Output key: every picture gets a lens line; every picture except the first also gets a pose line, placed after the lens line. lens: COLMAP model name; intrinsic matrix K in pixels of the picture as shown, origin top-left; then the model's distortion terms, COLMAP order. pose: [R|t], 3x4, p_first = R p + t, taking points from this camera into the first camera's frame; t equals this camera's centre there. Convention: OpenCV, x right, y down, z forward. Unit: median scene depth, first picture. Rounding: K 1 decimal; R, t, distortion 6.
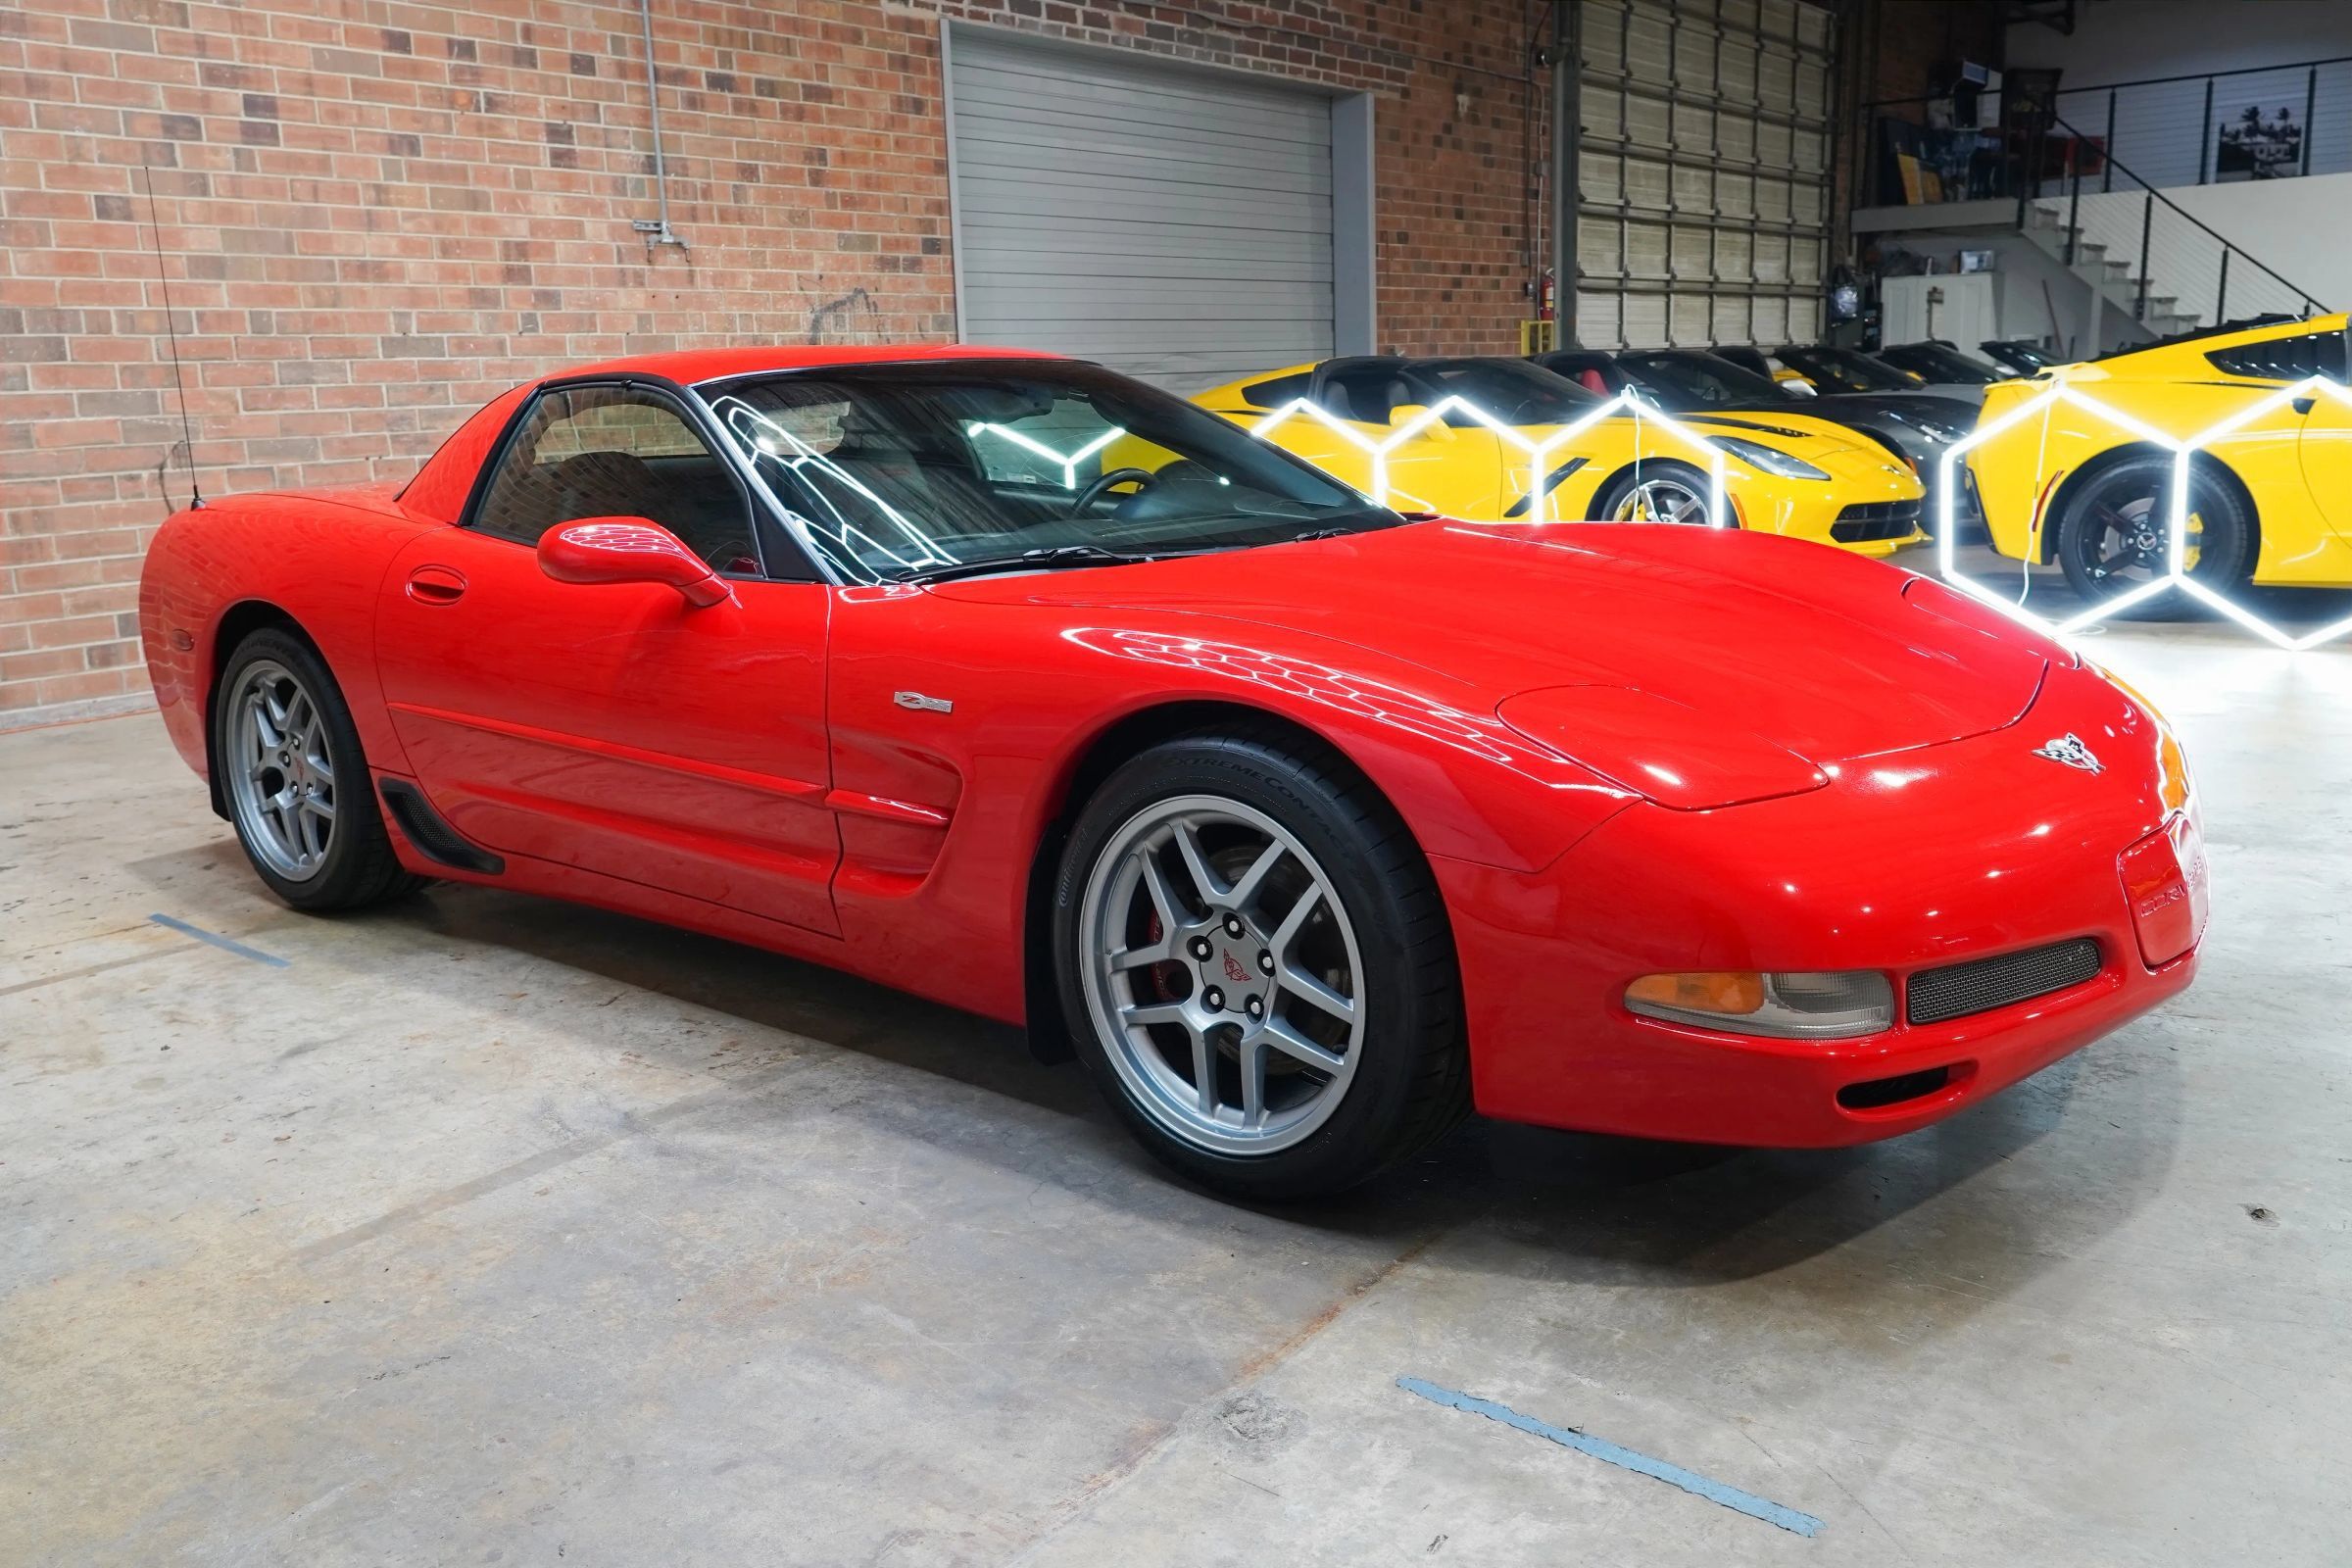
lens RADIAL K [[1961.0, 0, 1172.0], [0, 1961.0, 787.9], [0, 0, 1]] dist [0.015185, 0.008525]
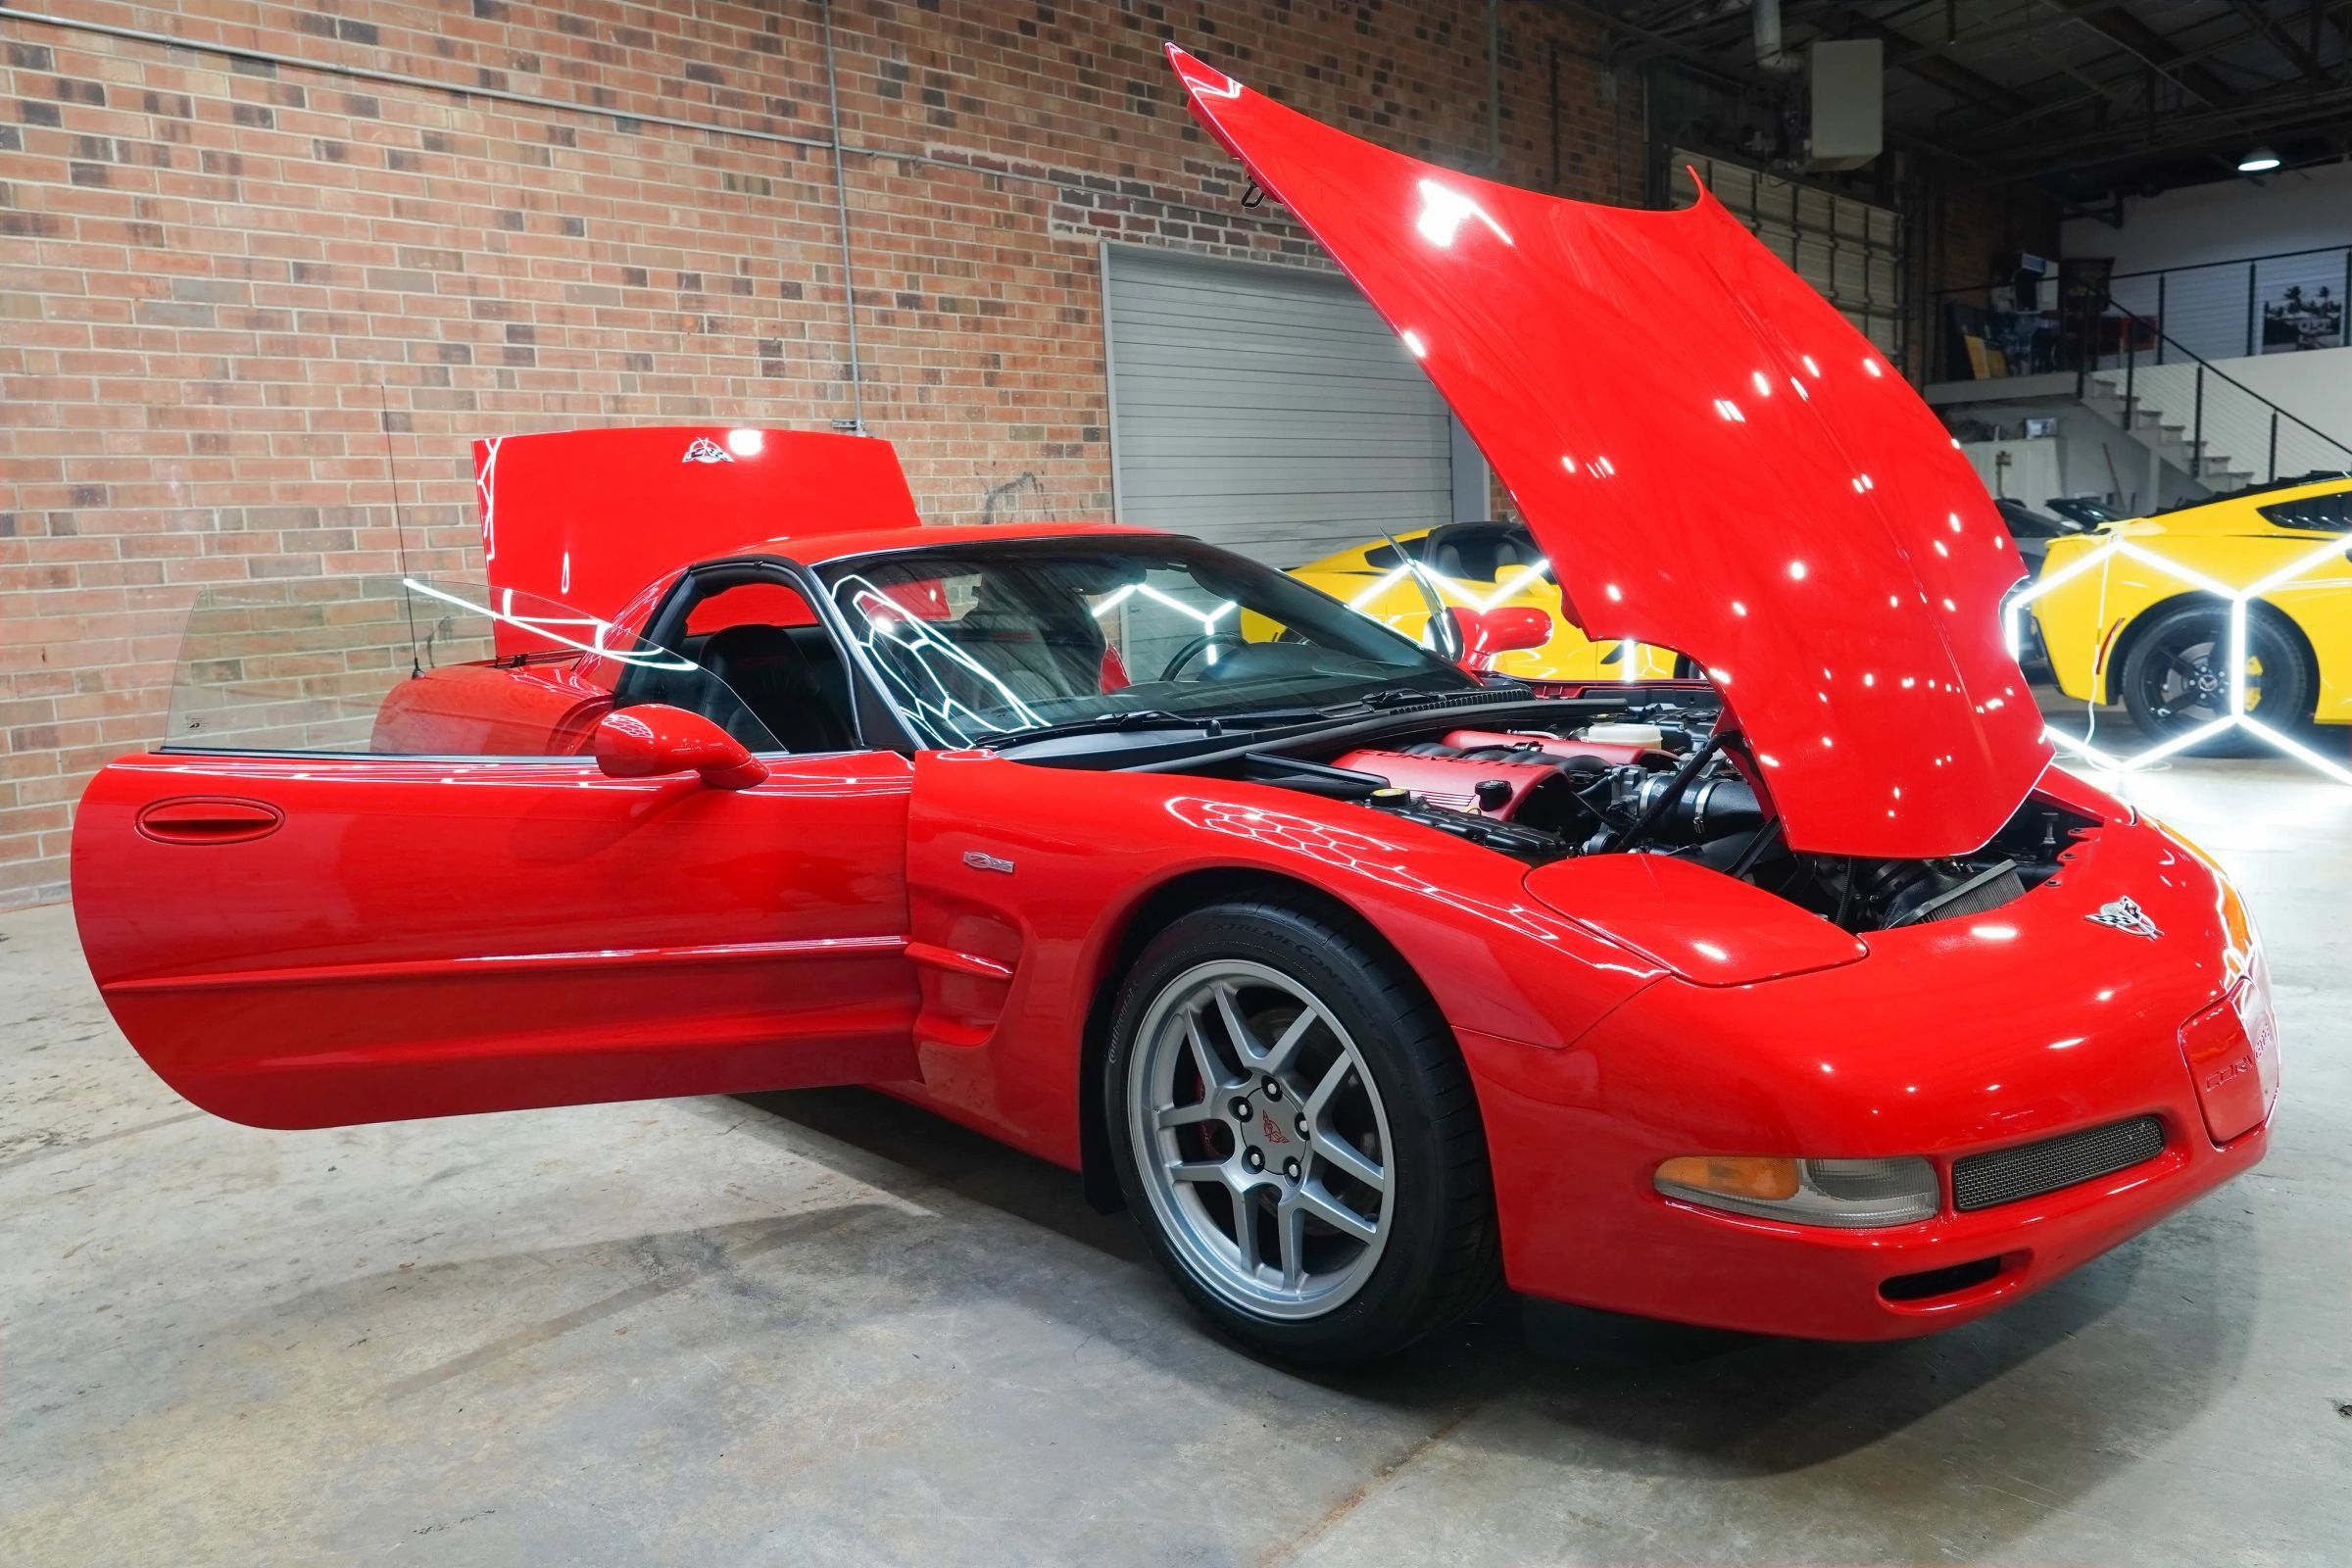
lens RADIAL K [[1697.9, 0, 1176.0], [0, 1697.9, 784.0], [0, 0, 1]] dist [-0.010180, 0.017570]
pose [[0.995783, -0.004144, -0.091647, 0.024451], [-0.001746, 0.997943, -0.064086, -0.011799], [0.091724, 0.063976, 0.993727, 0.043477]]
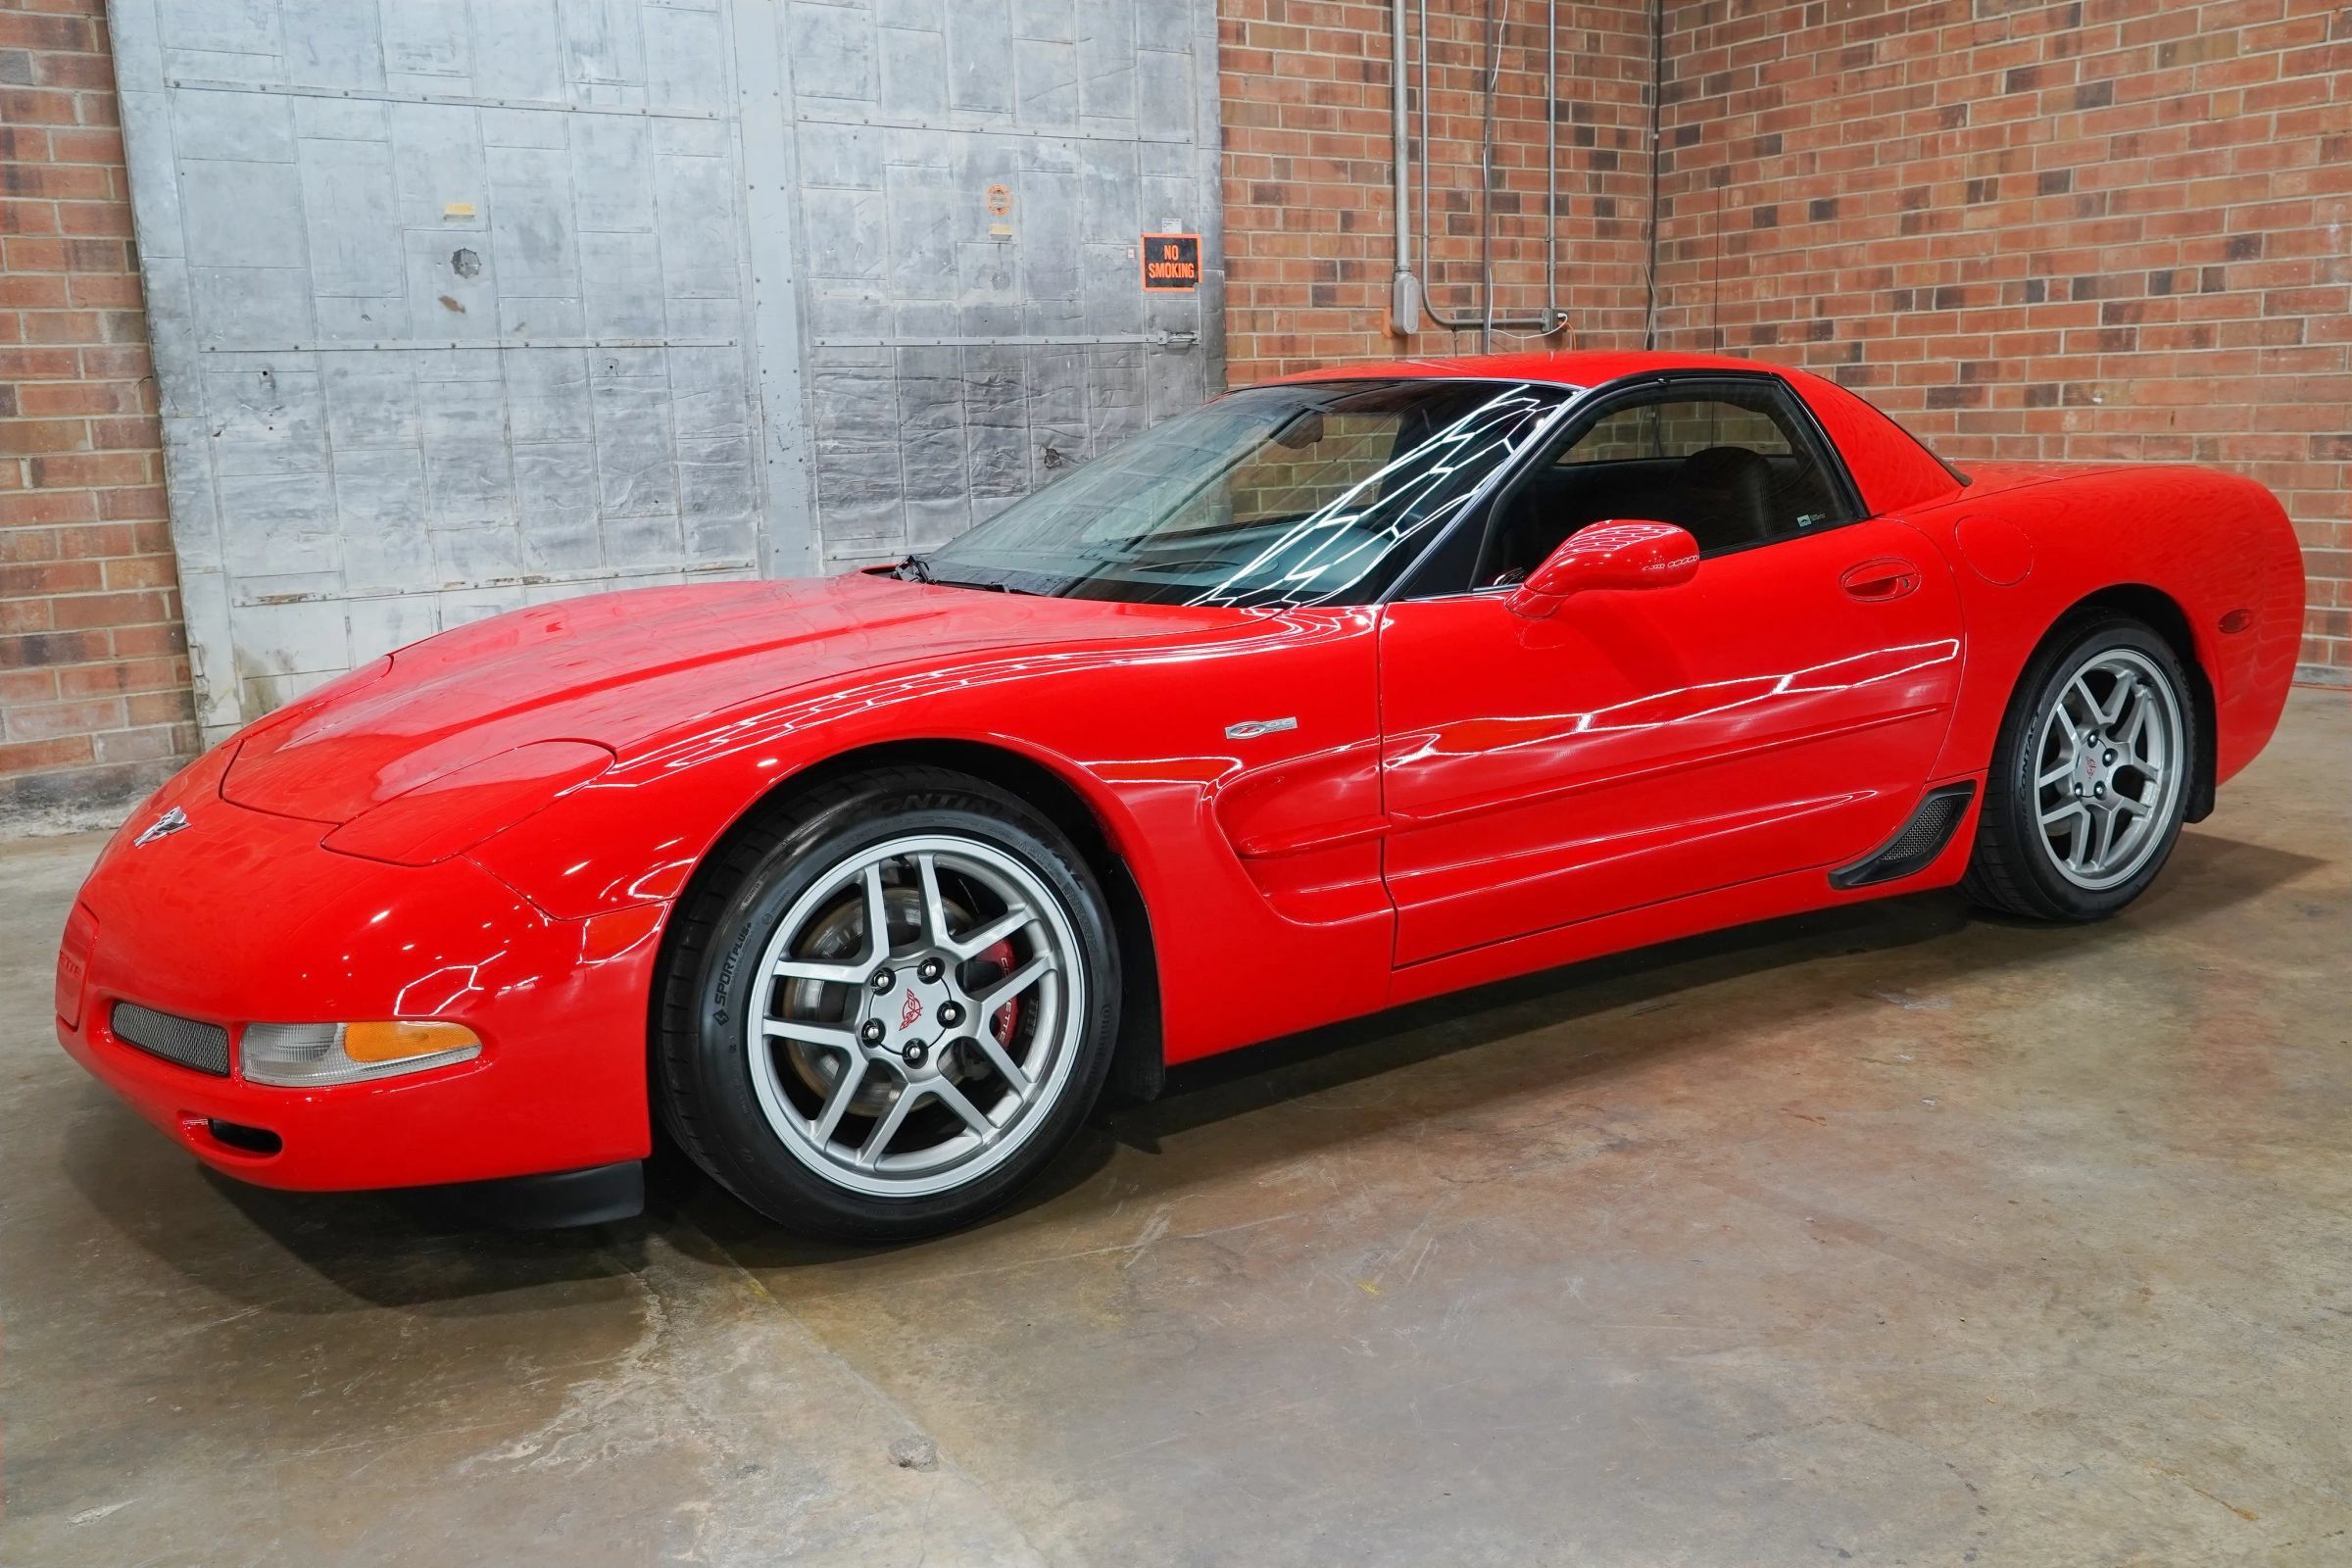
lens RADIAL K [[1953.1, 0, 1176.0], [0, 1953.1, 784.0], [0, 0, 1]] dist [0.008183, 0.005188]
pose [[-0.297588, 0.227443, -0.927206, 0.501277], [-0.153651, 0.947136, 0.281647, -0.169331], [0.942249, 0.226281, -0.246909, 0.709692]]
